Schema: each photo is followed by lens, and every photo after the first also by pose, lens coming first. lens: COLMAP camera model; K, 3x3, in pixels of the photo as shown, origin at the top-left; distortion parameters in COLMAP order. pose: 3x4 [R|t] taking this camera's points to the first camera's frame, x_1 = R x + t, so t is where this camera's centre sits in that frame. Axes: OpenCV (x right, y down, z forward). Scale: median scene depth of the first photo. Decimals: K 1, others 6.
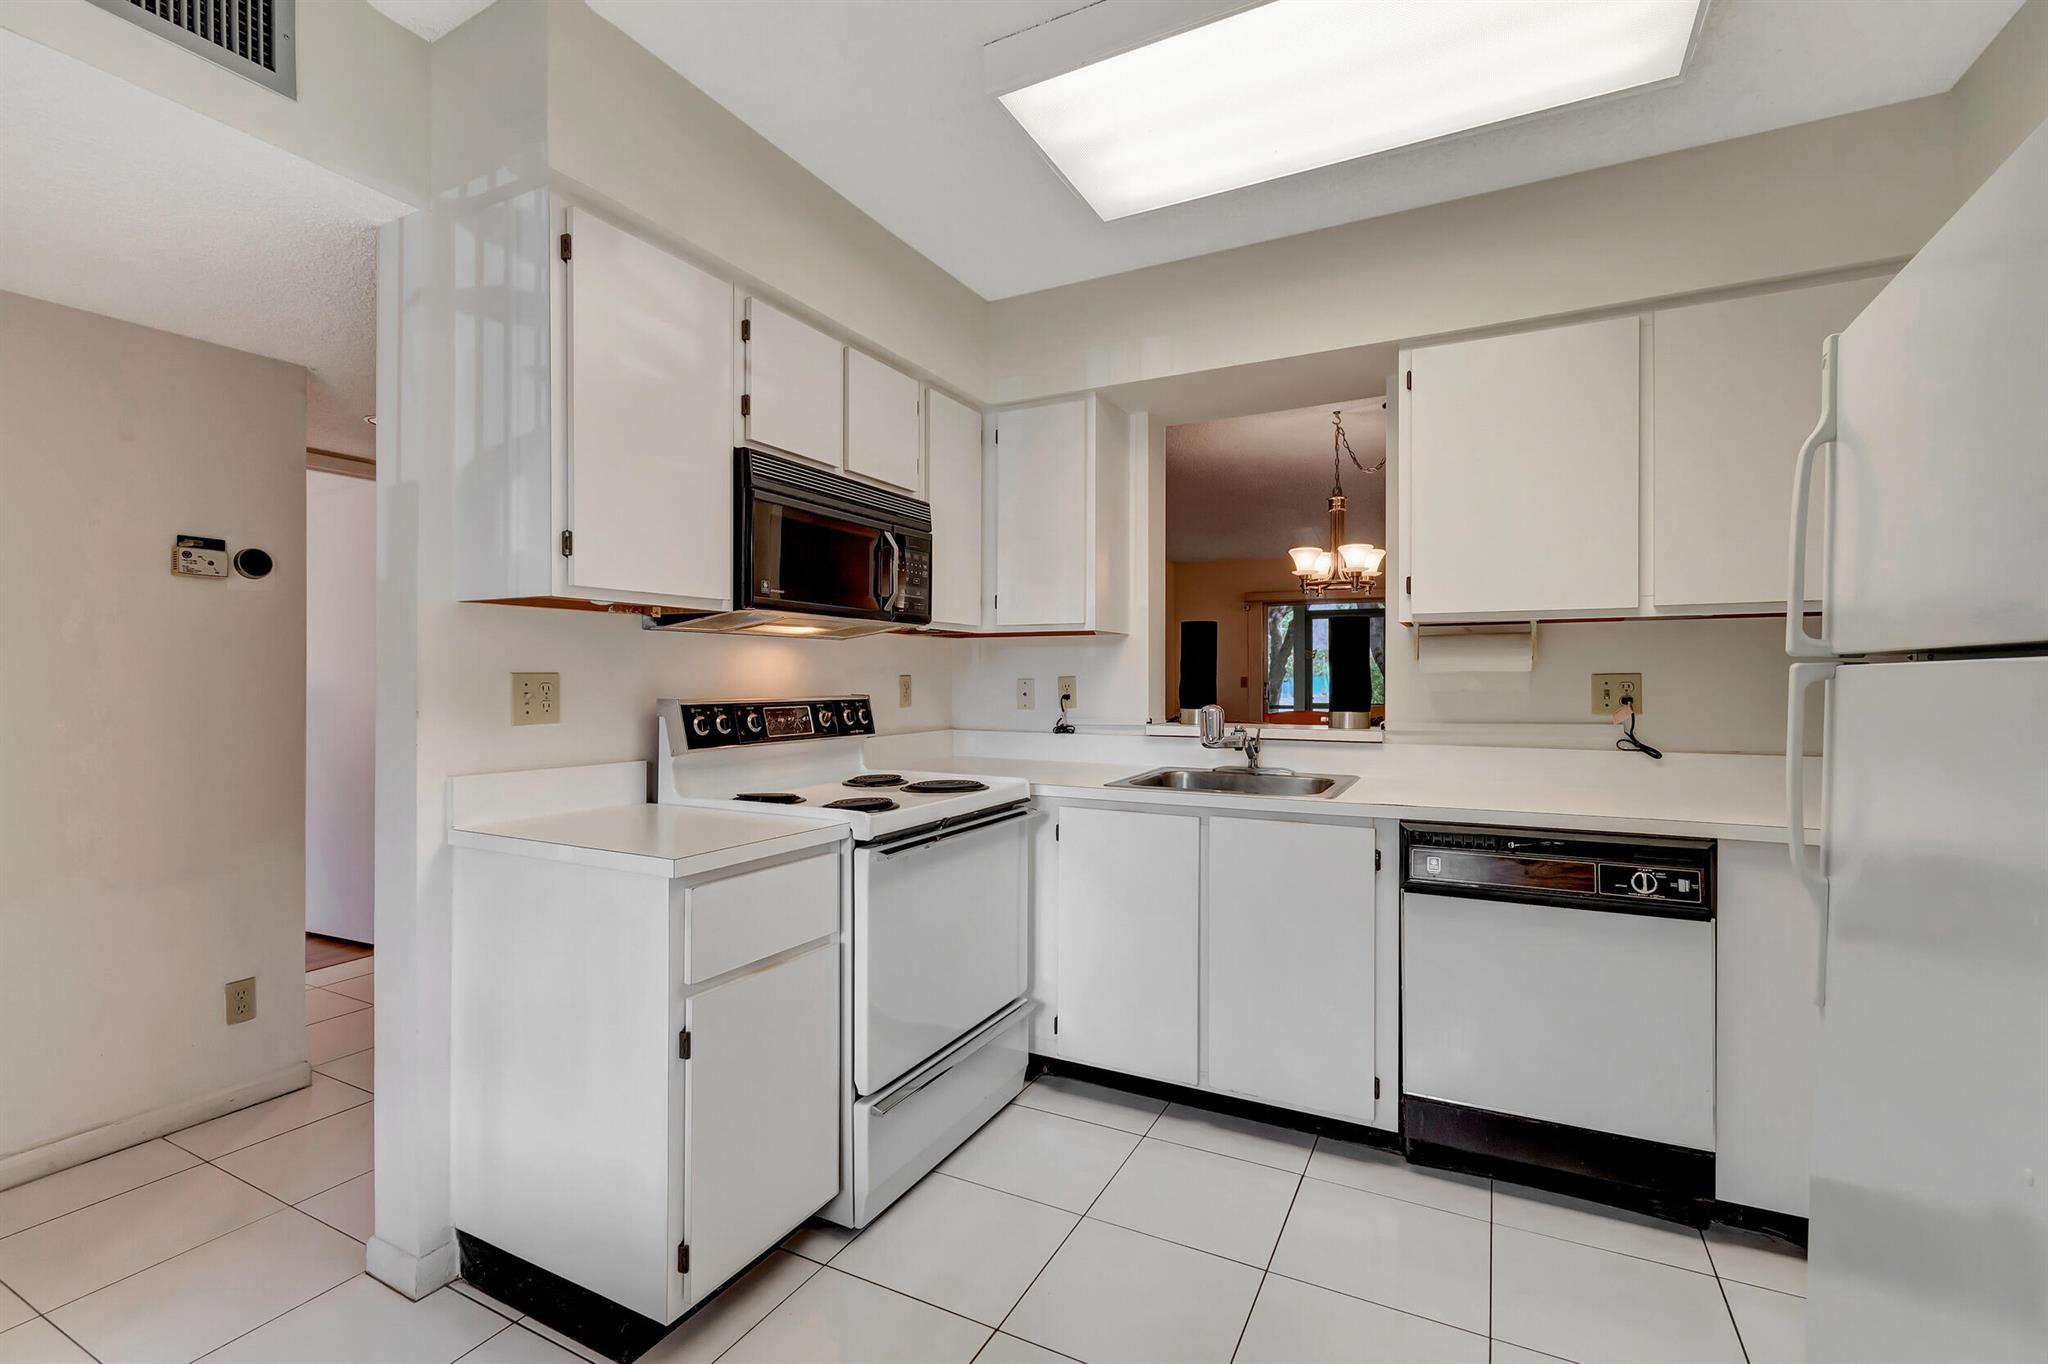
lens RADIAL K [[917.3, 0, 998.8], [0, 917.3, 681.4], [0, 0, 1]] dist [0.000169, -0.000440]
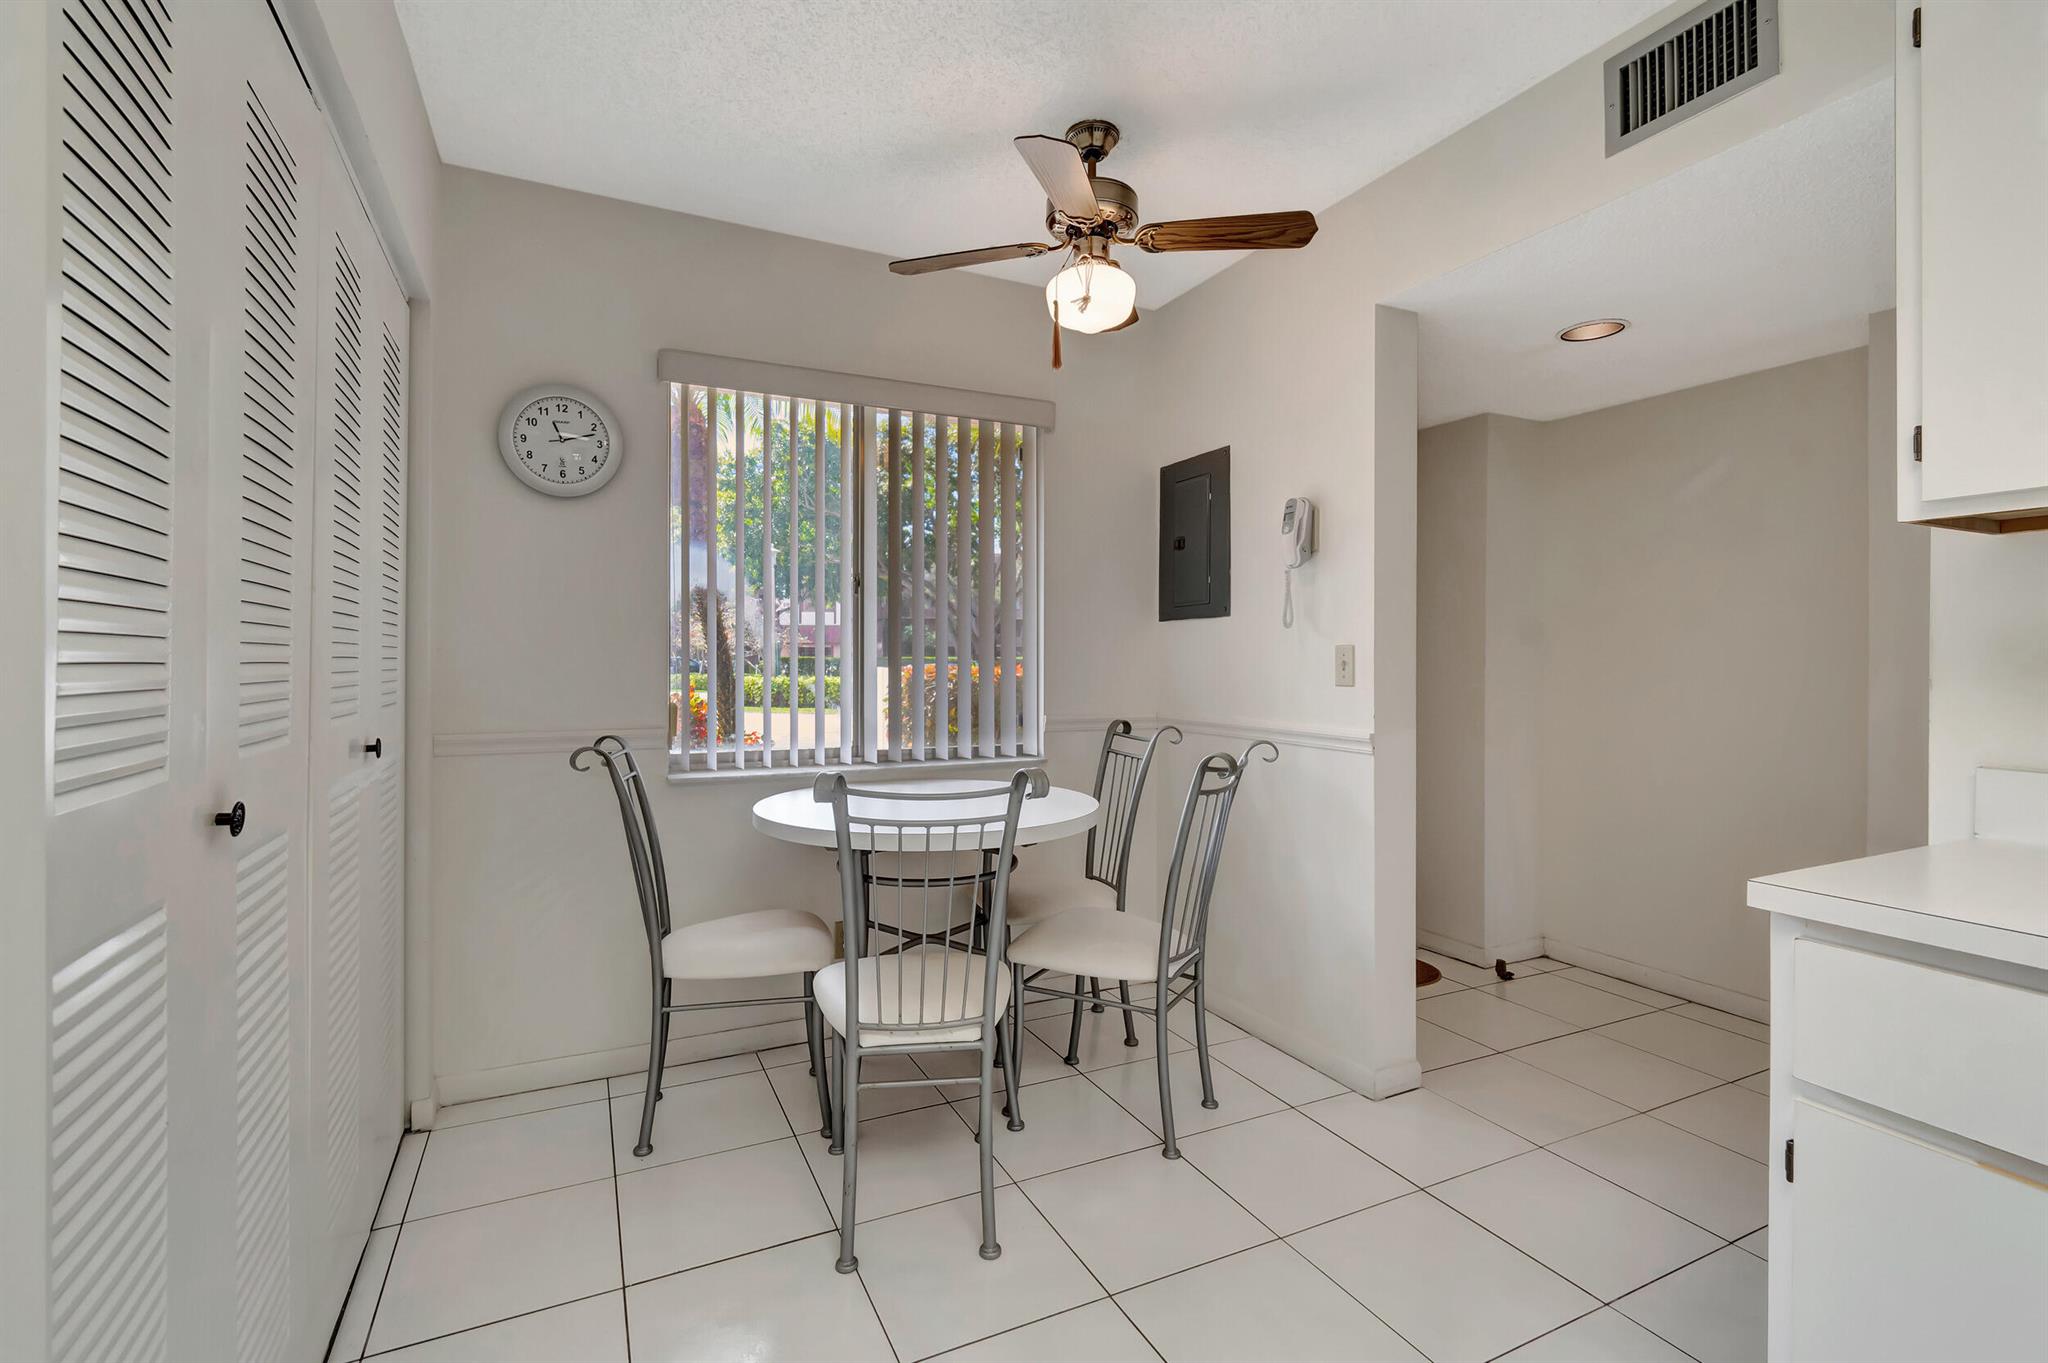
lens RADIAL K [[921.1, 0, 1012.1], [0, 921.1, 663.4], [0, 0, 1]] dist [0.002471, -0.000145]
pose [[-0.587051, -0.002760, -0.809545, 0.371817], [-0.007277, 0.999972, 0.001867, 0.016172], [0.809517, 0.006987, -0.587054, 0.610565]]
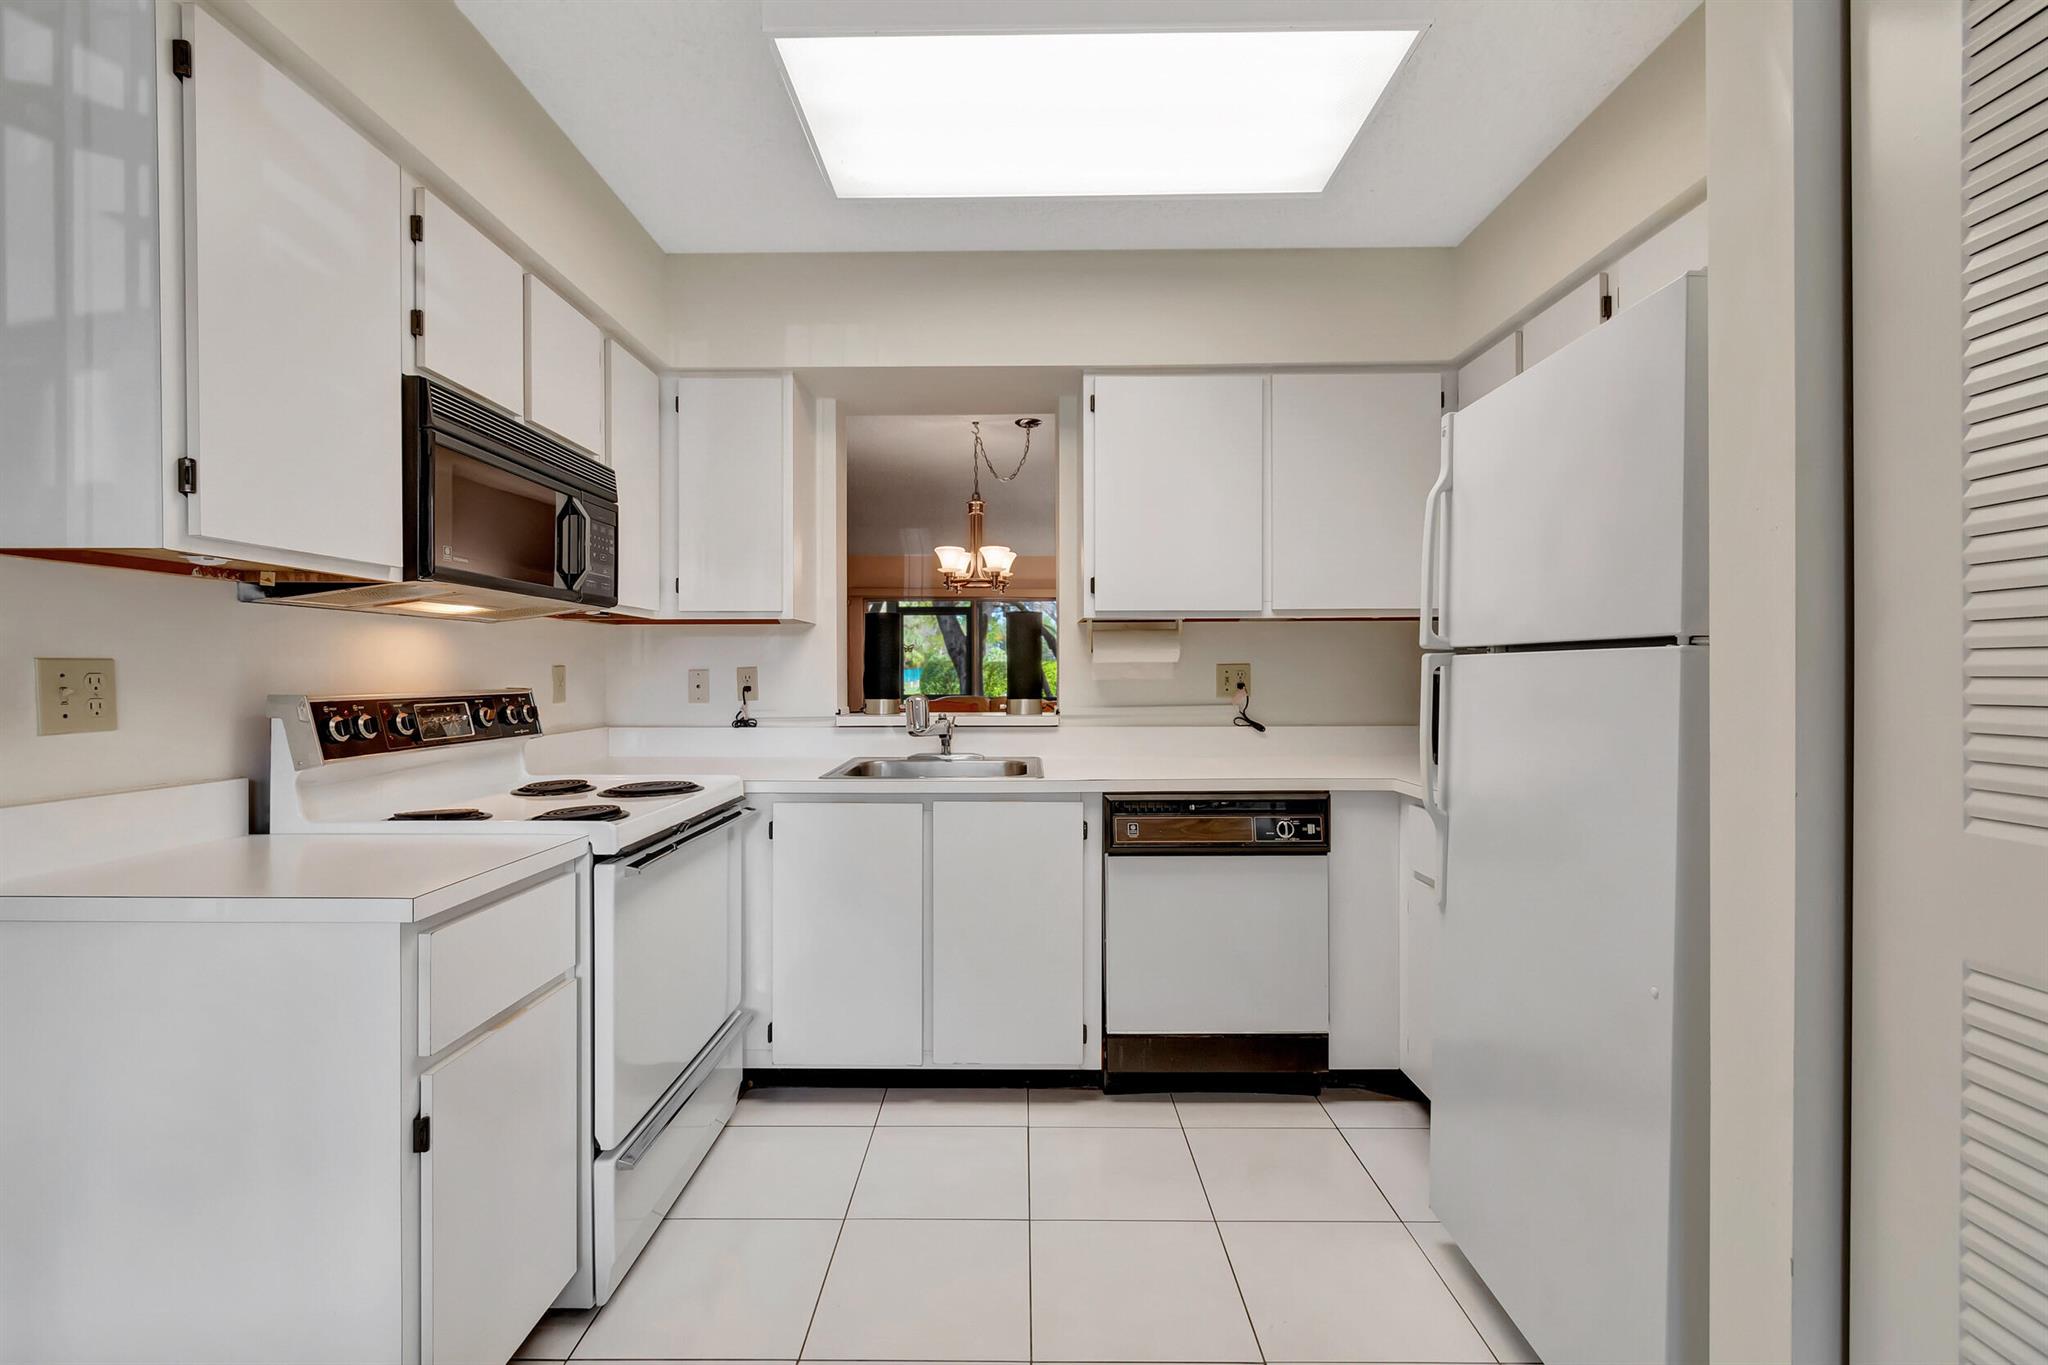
lens RADIAL K [[912.2, 0, 1006.1], [0, 912.2, 681.1], [0, 0, 1]] dist [0.001922, 0.000242]
pose [[0.886926, -0.006869, 0.461860, -0.168968], [0.004105, 0.999967, 0.006989, 0.004757], [-0.461892, -0.004302, 0.886926, 0.054942]]
